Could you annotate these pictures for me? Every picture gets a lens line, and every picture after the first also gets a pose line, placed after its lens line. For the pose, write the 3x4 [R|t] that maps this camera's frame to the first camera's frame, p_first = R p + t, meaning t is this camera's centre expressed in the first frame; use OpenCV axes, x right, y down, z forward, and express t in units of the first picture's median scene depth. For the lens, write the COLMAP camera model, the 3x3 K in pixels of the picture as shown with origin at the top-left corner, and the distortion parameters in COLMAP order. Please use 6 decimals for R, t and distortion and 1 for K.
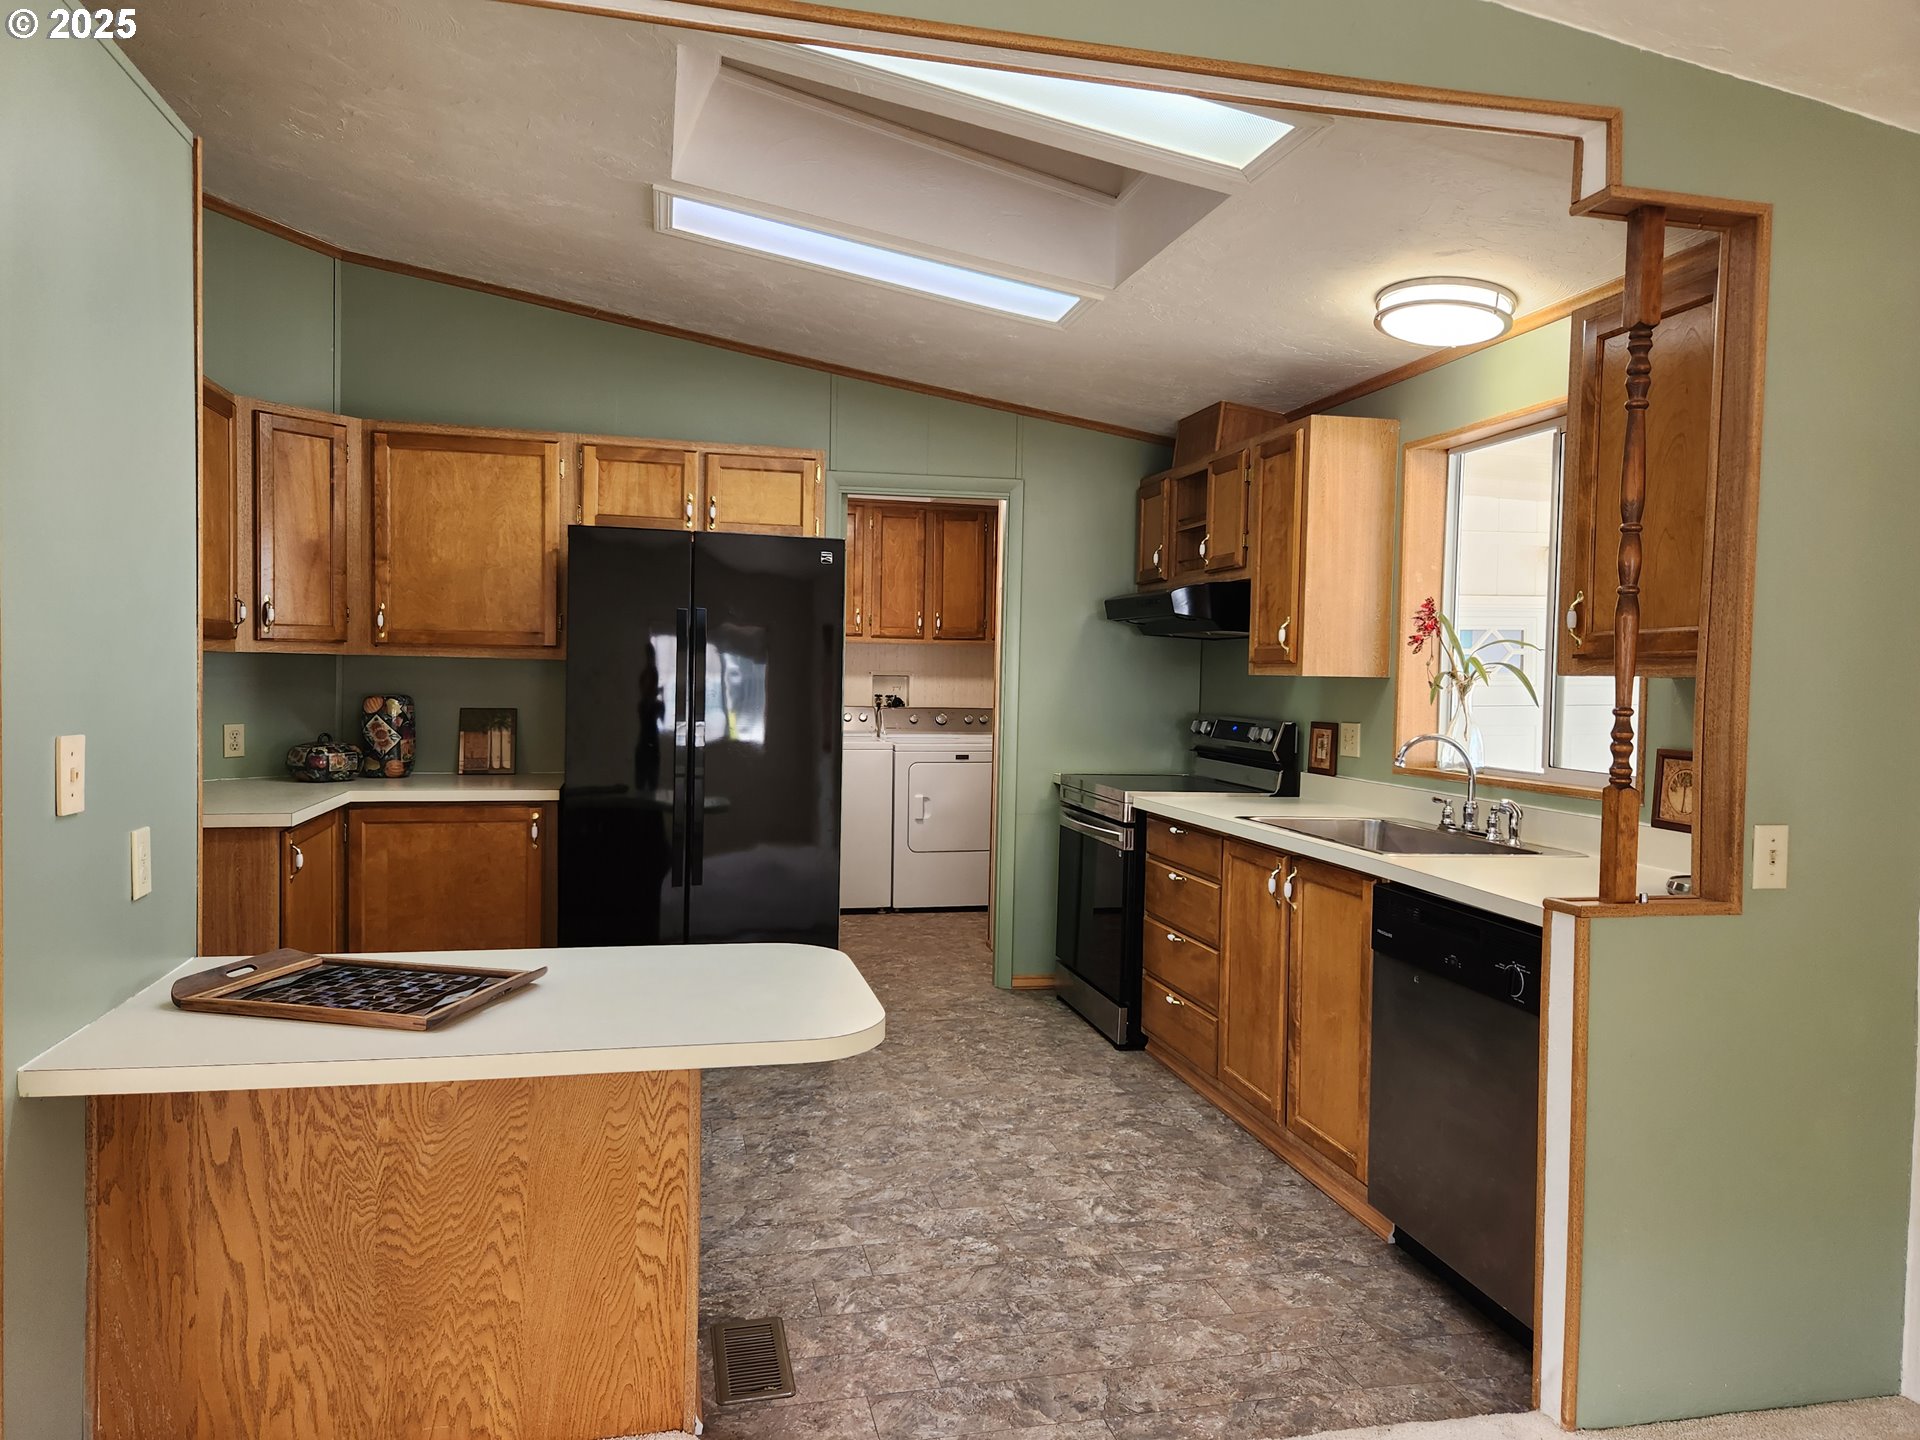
lens RADIAL K [[1273.4, 0, 926.9], [0, 1273.4, 686.5], [0, 0, 1]] dist [0.049217, -0.047610]
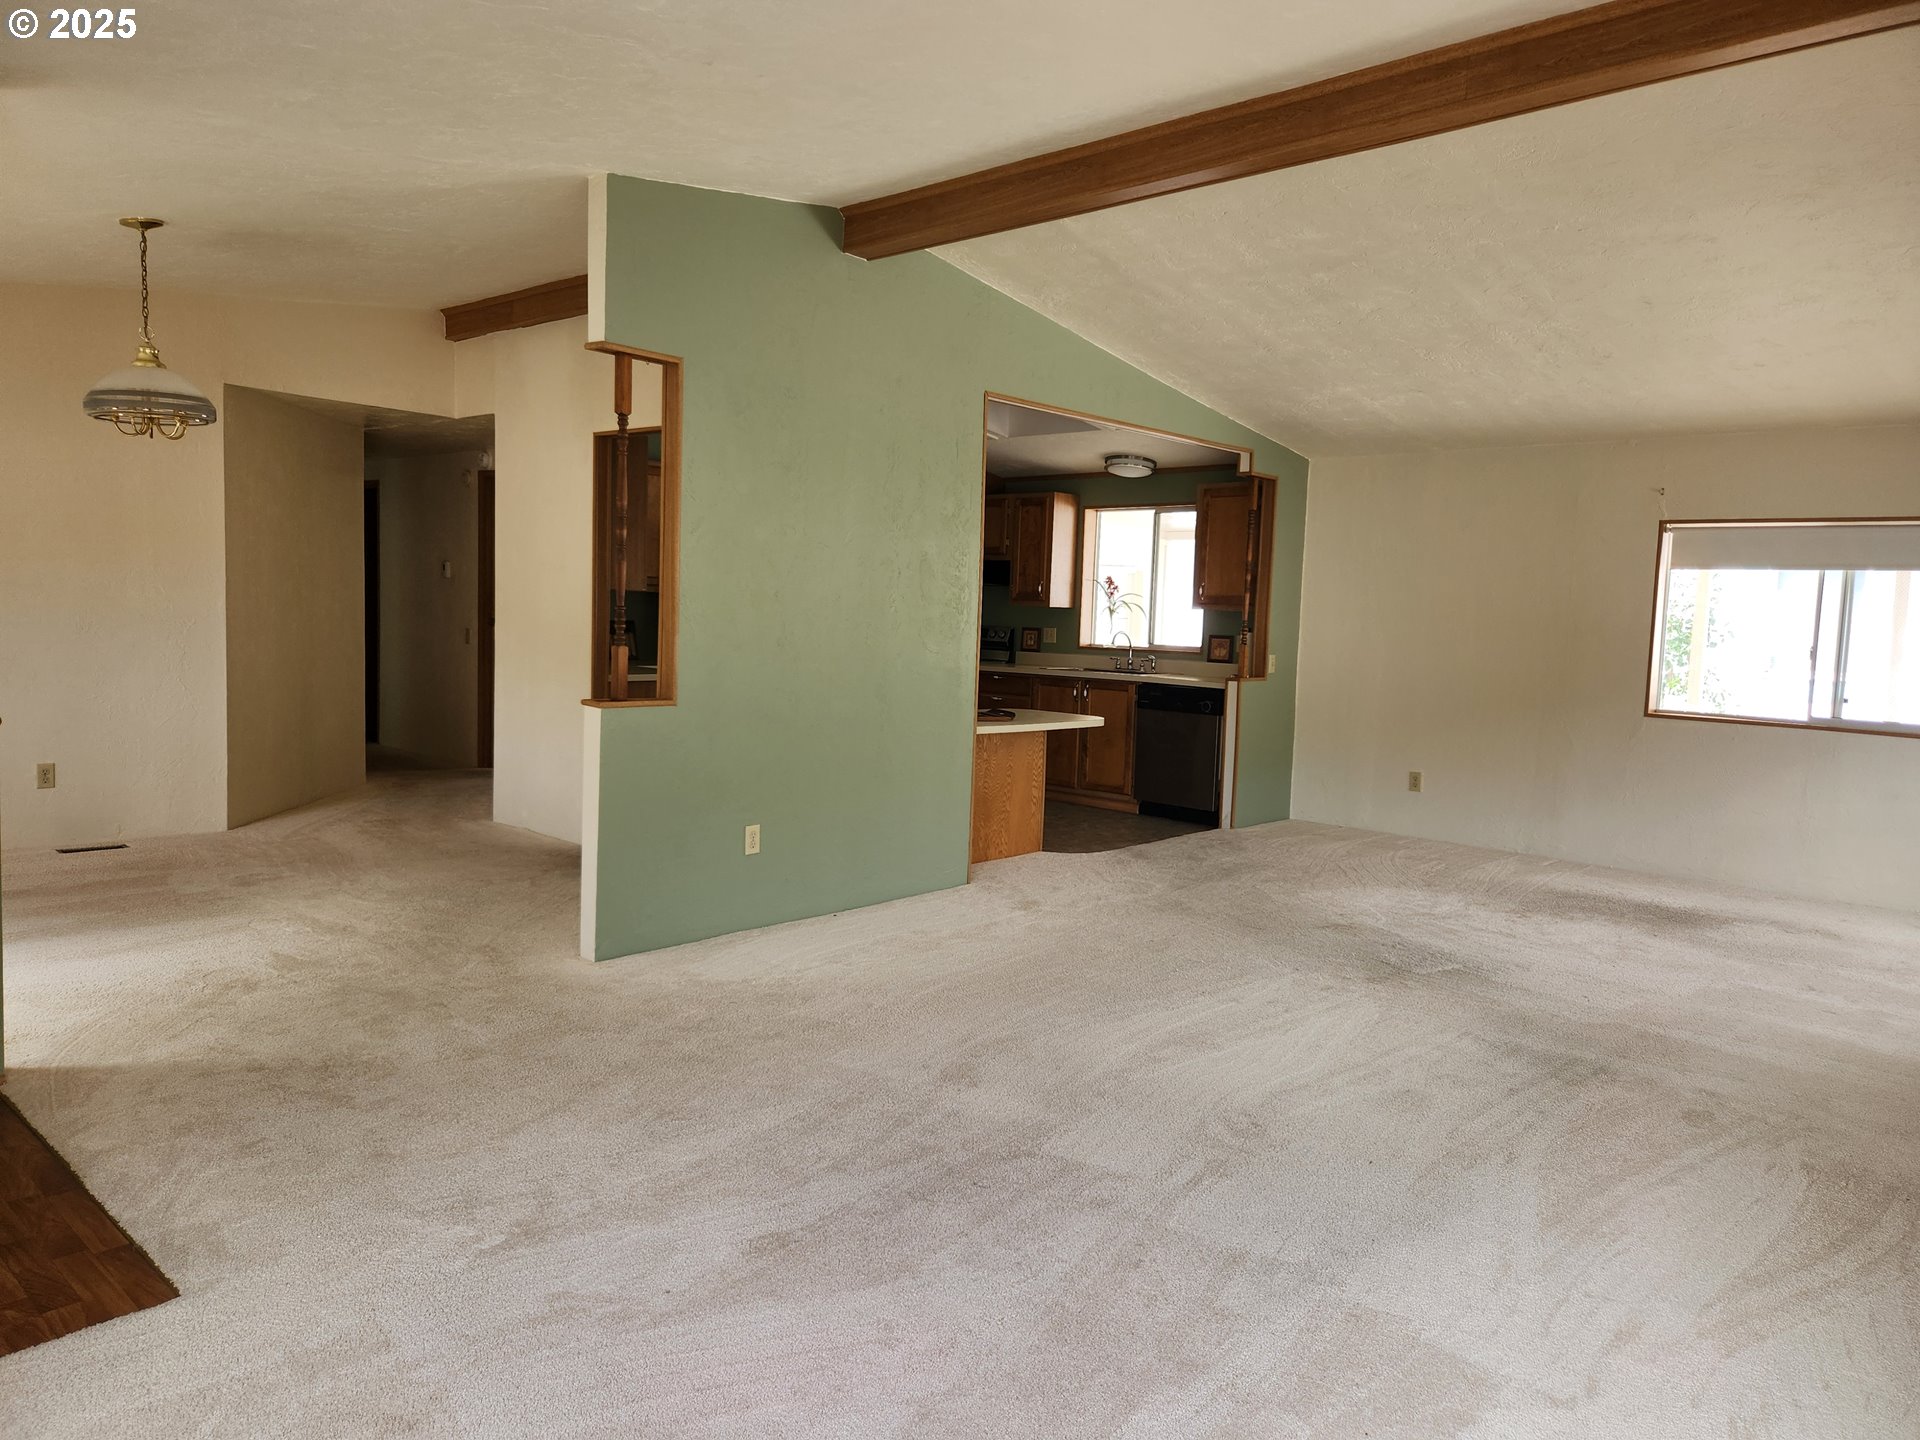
lens RADIAL K [[1269.8, 0, 960.2], [0, 1269.8, 710.7], [0, 0, 1]] dist [0.076745, -0.067561]
pose [[0.810163, -0.040631, 0.584795, -1.139593], [-0.011497, 0.996302, 0.085150, -0.014166], [-0.586092, -0.075709, 0.806699, -0.723915]]
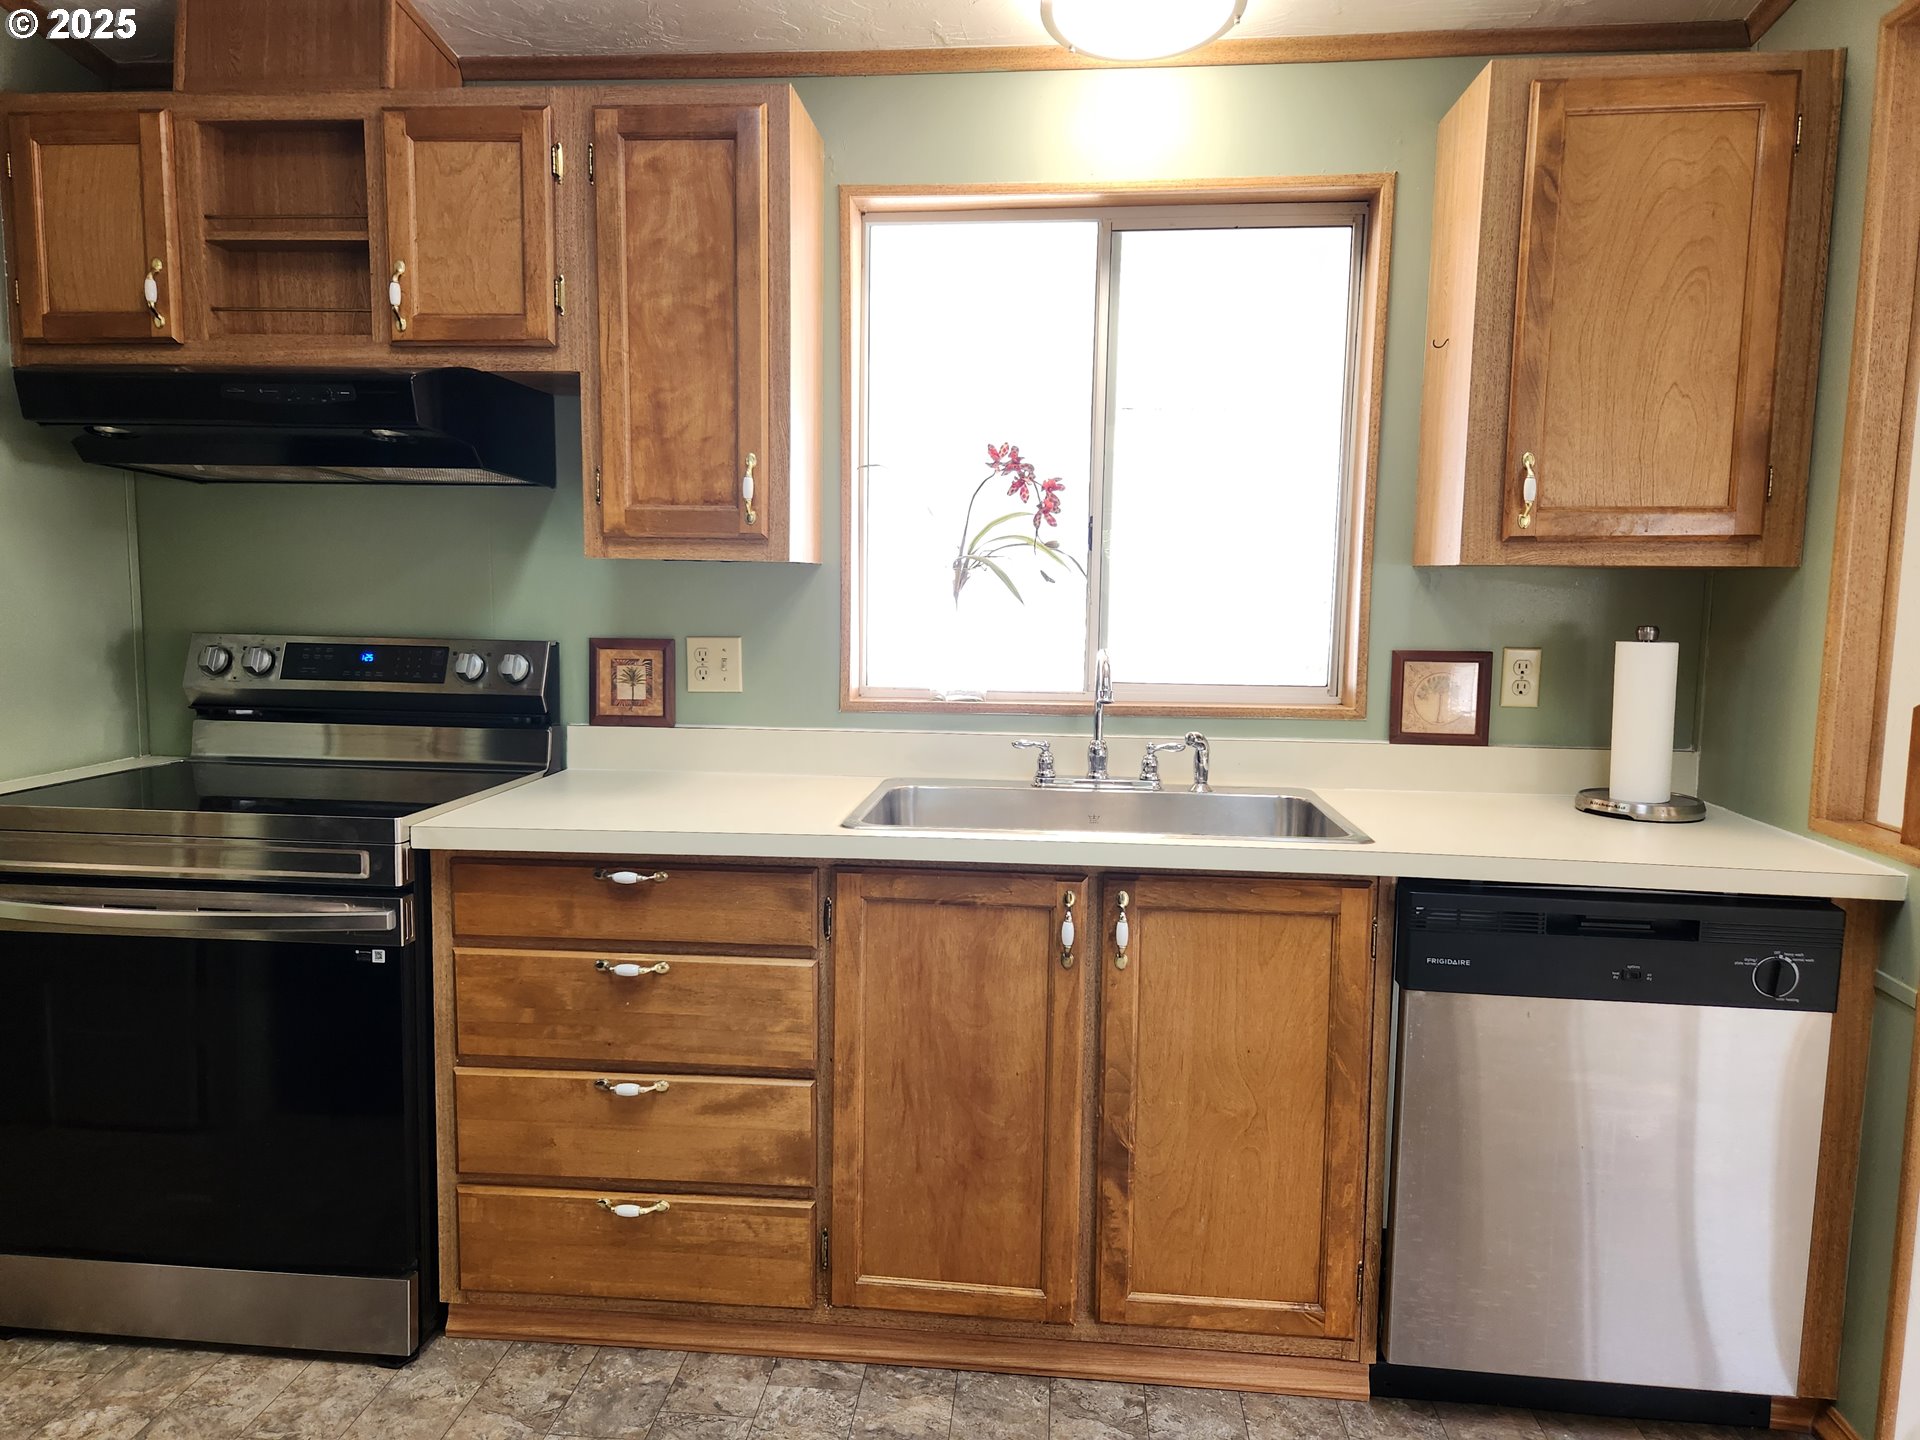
lens RADIAL K [[1269.8, 0, 960.2], [0, 1269.8, 710.7], [0, 0, 1]] dist [0.076745, -0.067561]
pose [[0.301135, -0.115482, 0.946563, -0.229276], [0.002996, 0.992750, 0.120164, -0.010267], [-0.953577, -0.033349, 0.299297, 0.739232]]
